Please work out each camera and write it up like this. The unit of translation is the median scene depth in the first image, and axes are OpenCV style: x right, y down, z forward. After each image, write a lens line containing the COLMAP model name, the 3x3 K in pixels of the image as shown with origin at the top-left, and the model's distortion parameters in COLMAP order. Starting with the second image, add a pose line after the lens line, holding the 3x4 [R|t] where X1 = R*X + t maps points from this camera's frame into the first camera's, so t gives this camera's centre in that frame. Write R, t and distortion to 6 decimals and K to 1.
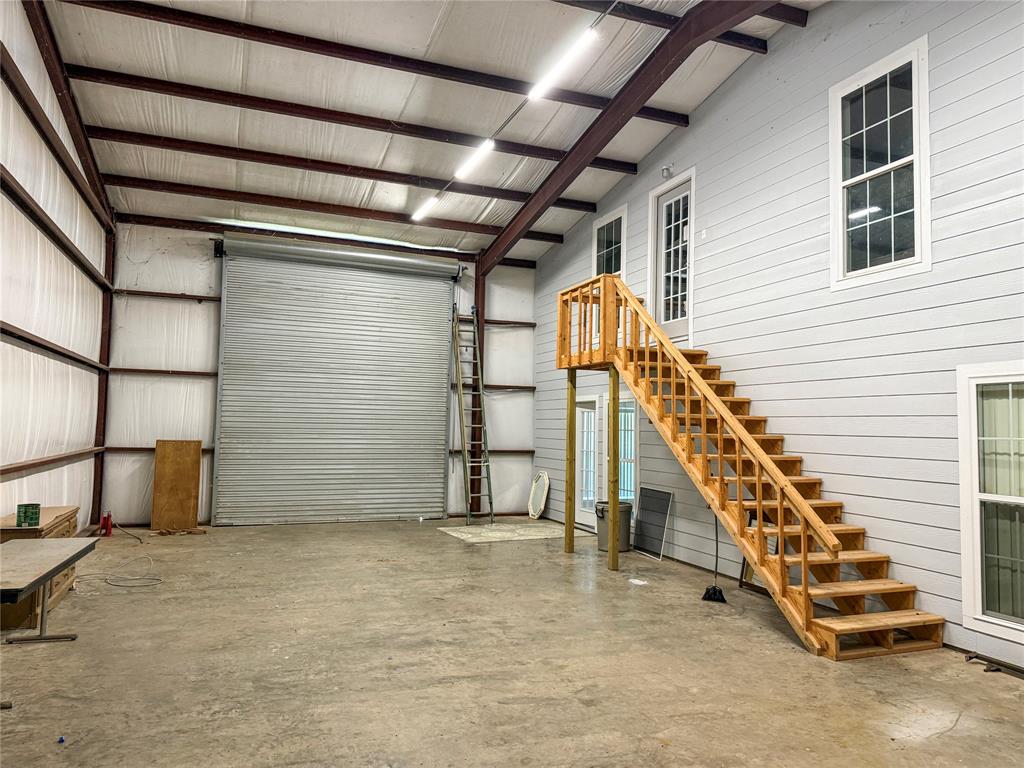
lens RADIAL K [[707.0, 0, 512.0], [0, 707.0, 384.0], [0, 0, 1]] dist [-0.000345, -0.000949]
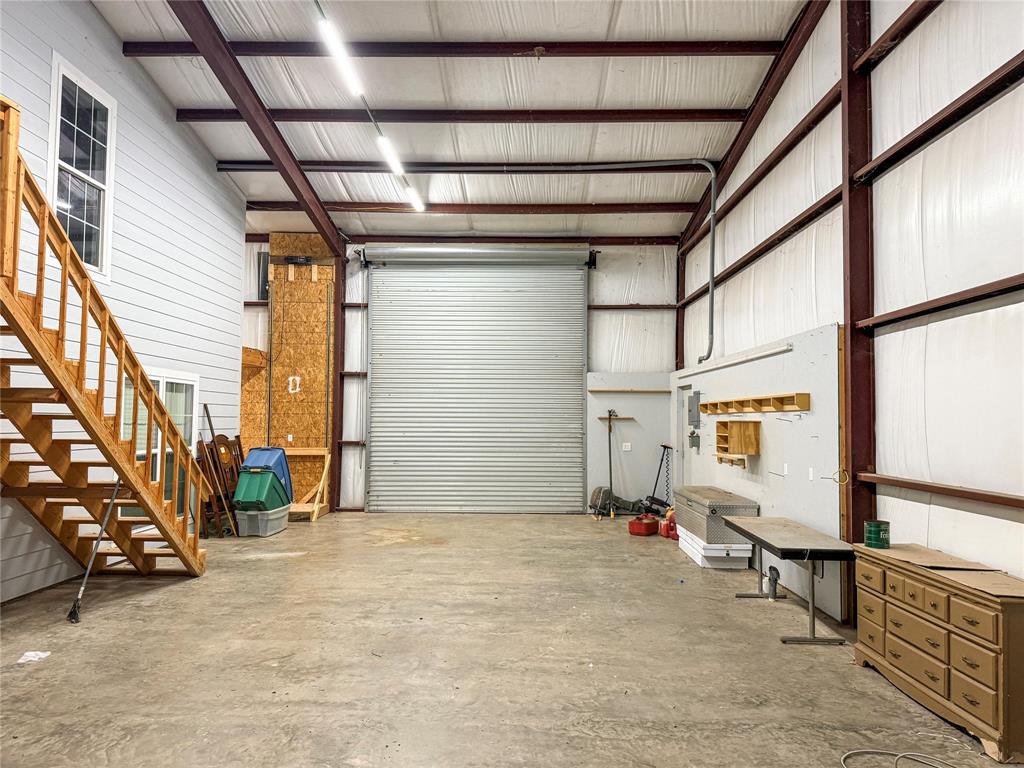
lens RADIAL K [[707.0, 0, 512.0], [0, 707.0, 384.0], [0, 0, 1]] dist [-0.000345, -0.000949]
pose [[-0.929577, -0.008231, 0.368536, -0.568441], [-0.049379, 0.993521, -0.102361, 0.111839], [-0.365306, -0.113351, -0.923961, 1.889039]]
